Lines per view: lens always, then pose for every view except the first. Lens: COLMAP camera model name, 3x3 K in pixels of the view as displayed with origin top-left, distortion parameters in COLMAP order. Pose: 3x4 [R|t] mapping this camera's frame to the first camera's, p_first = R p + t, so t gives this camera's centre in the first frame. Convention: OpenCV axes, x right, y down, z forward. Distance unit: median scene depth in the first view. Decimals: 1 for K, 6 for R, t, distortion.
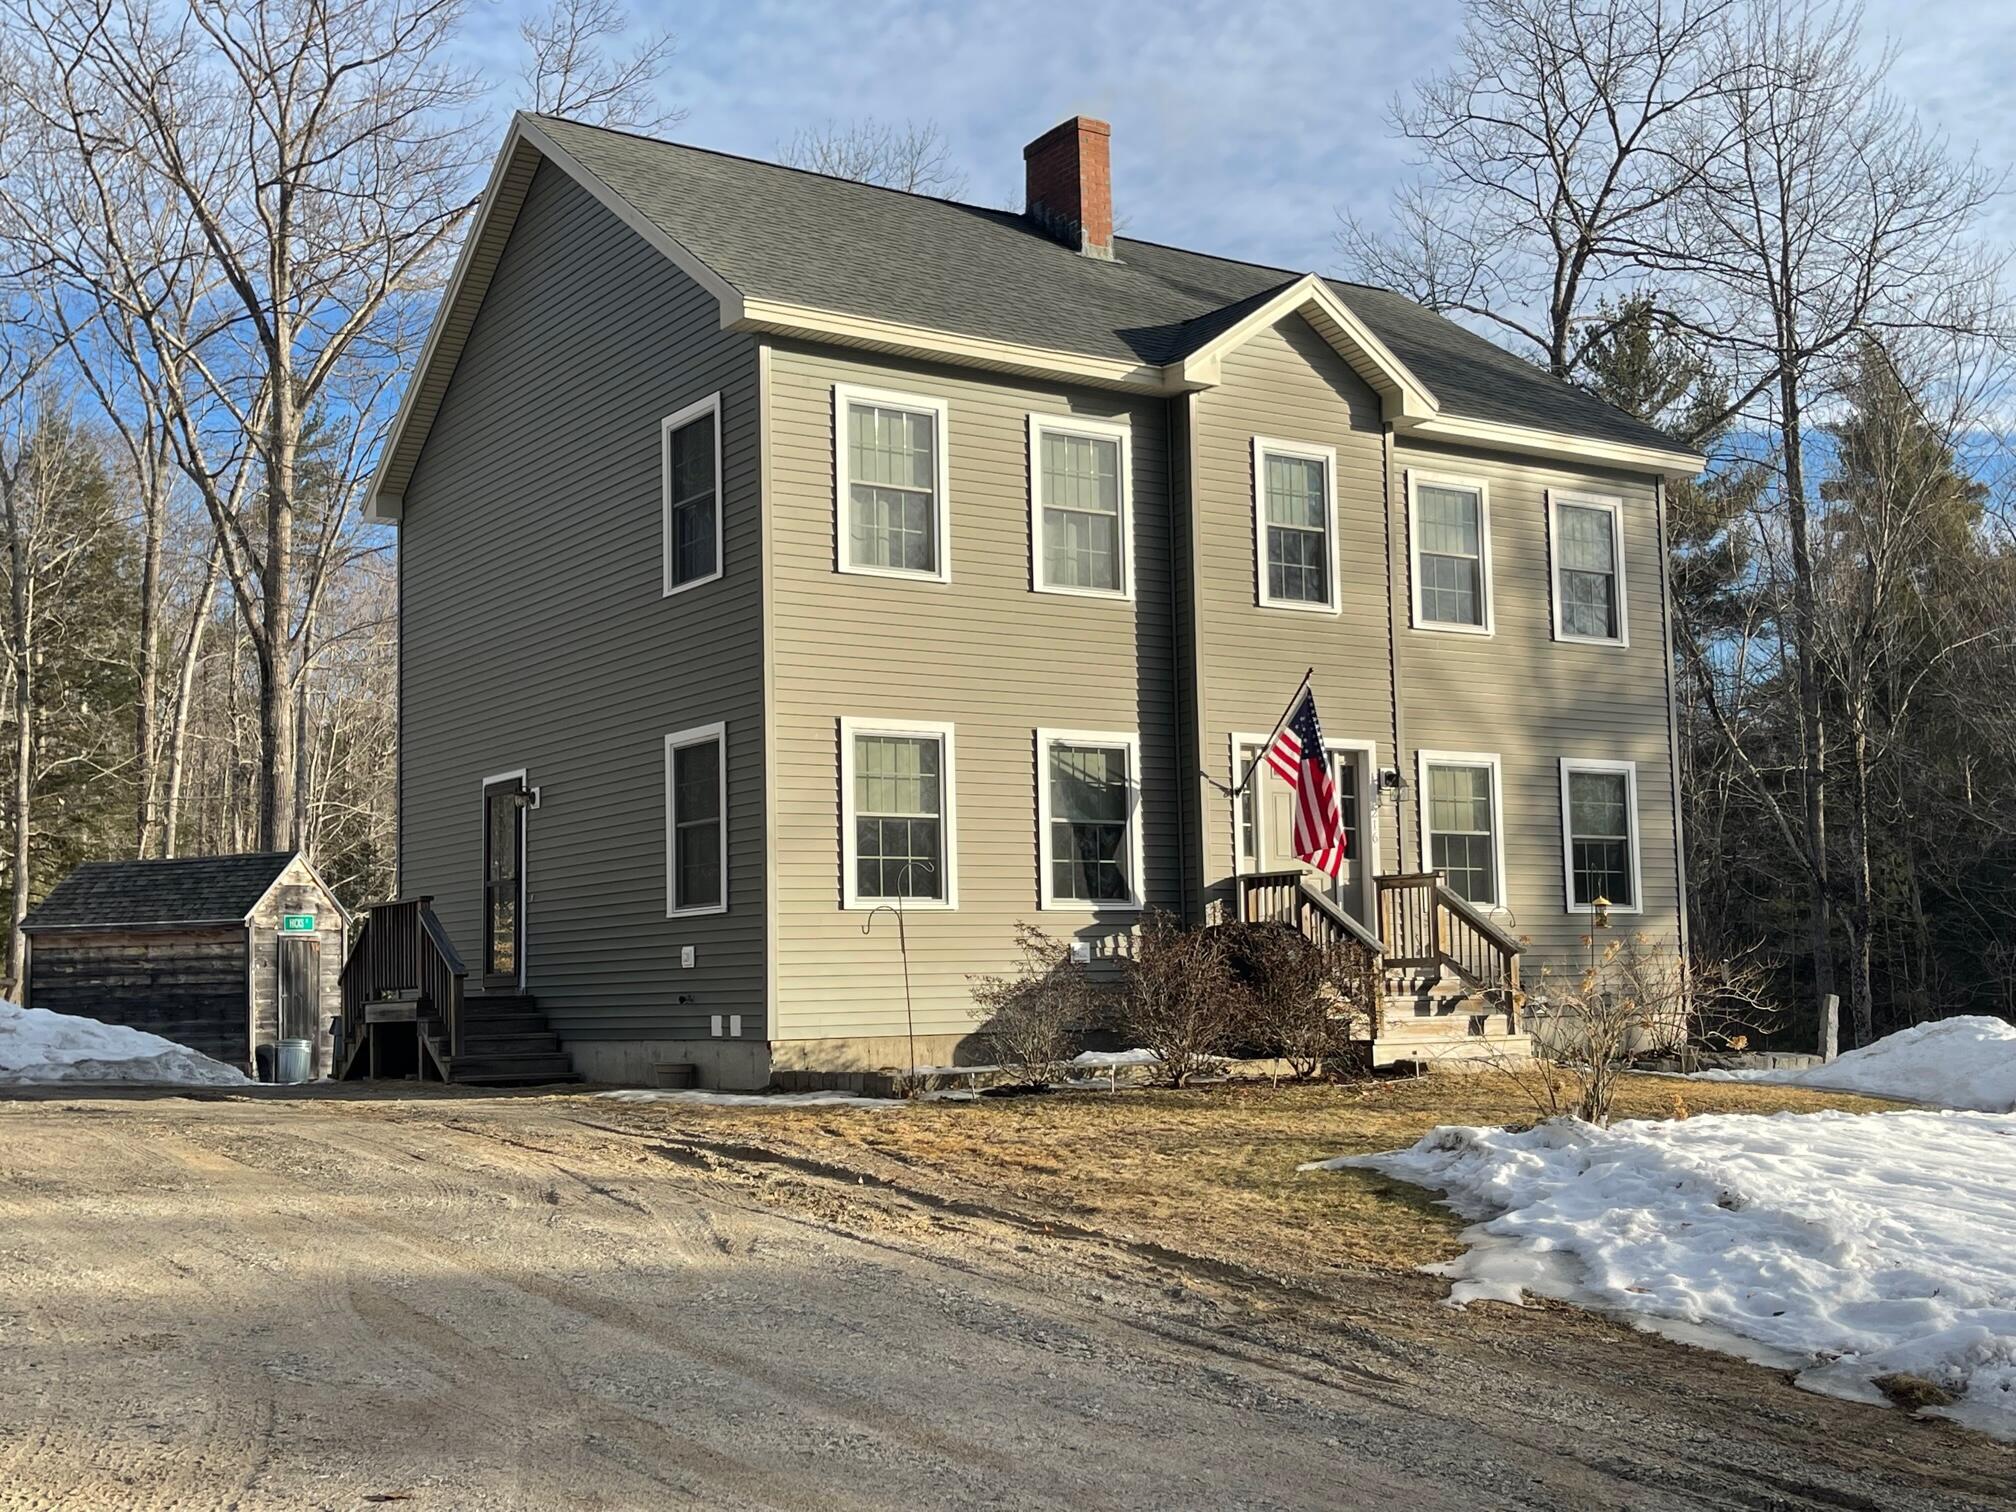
lens RADIAL K [[2330.5, 0, 1008.0], [0, 2330.5, 756.0], [0, 0, 1]] dist [0.023580, 0.029822]
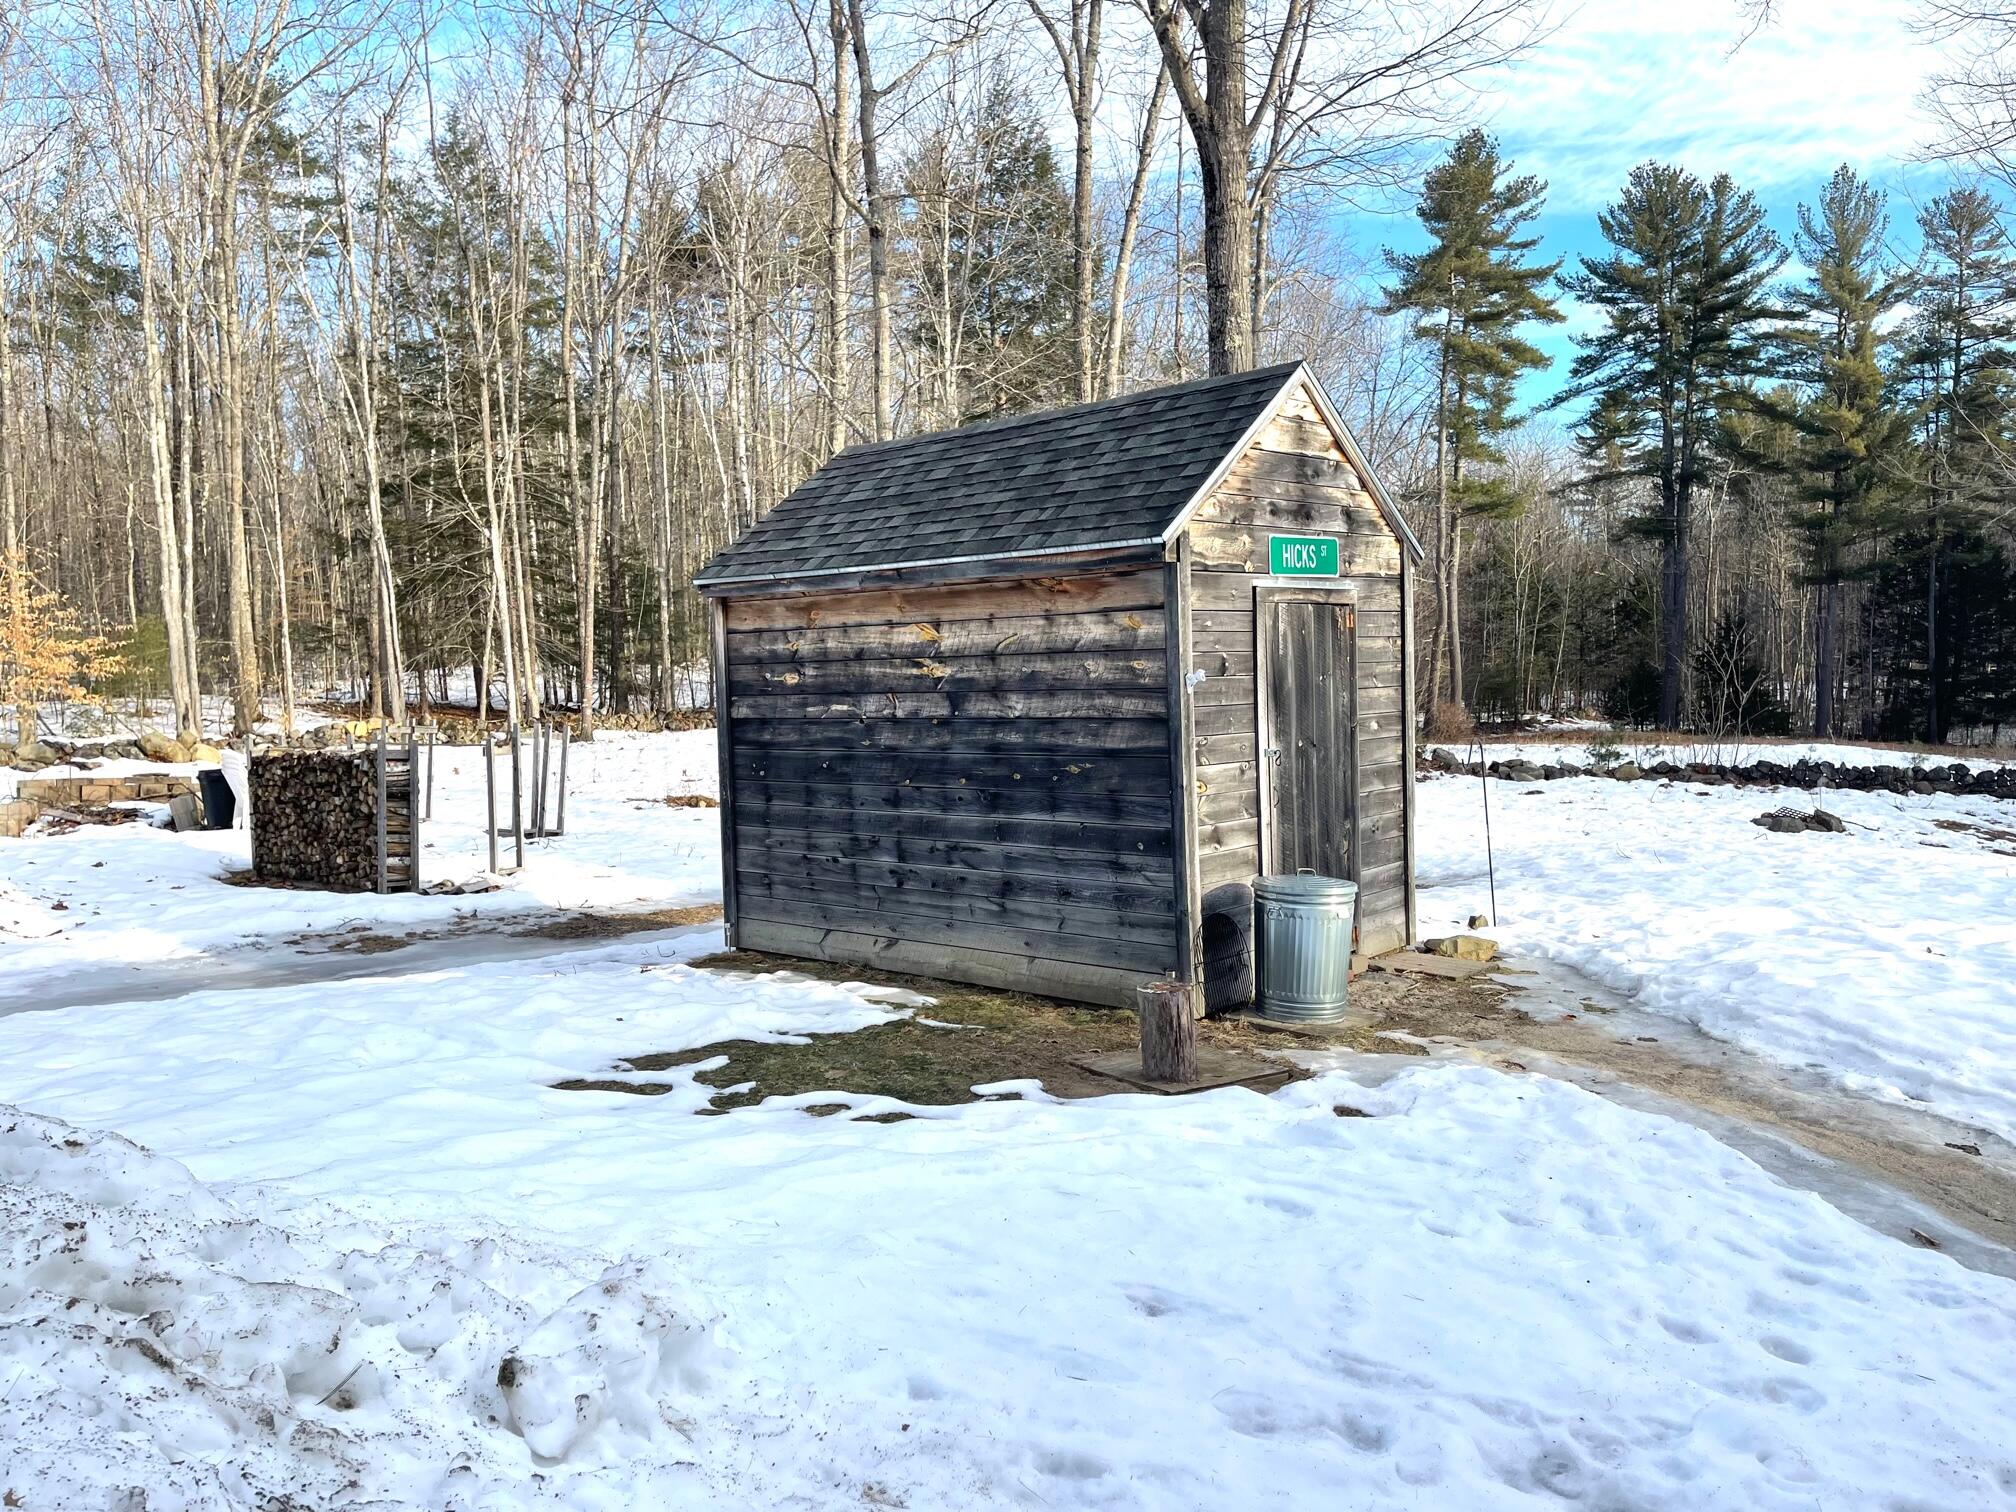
lens RADIAL K [[1510.5, 0, 1008.0], [0, 1510.5, 756.0], [0, 0, 1]] dist [0.058652, 0.000083]
pose [[0.902448, 0.023983, -0.430131, -0.243150], [0.047250, 0.986915, 0.154162, 0.064026], [0.428200, -0.159447, 0.889506, 0.764466]]
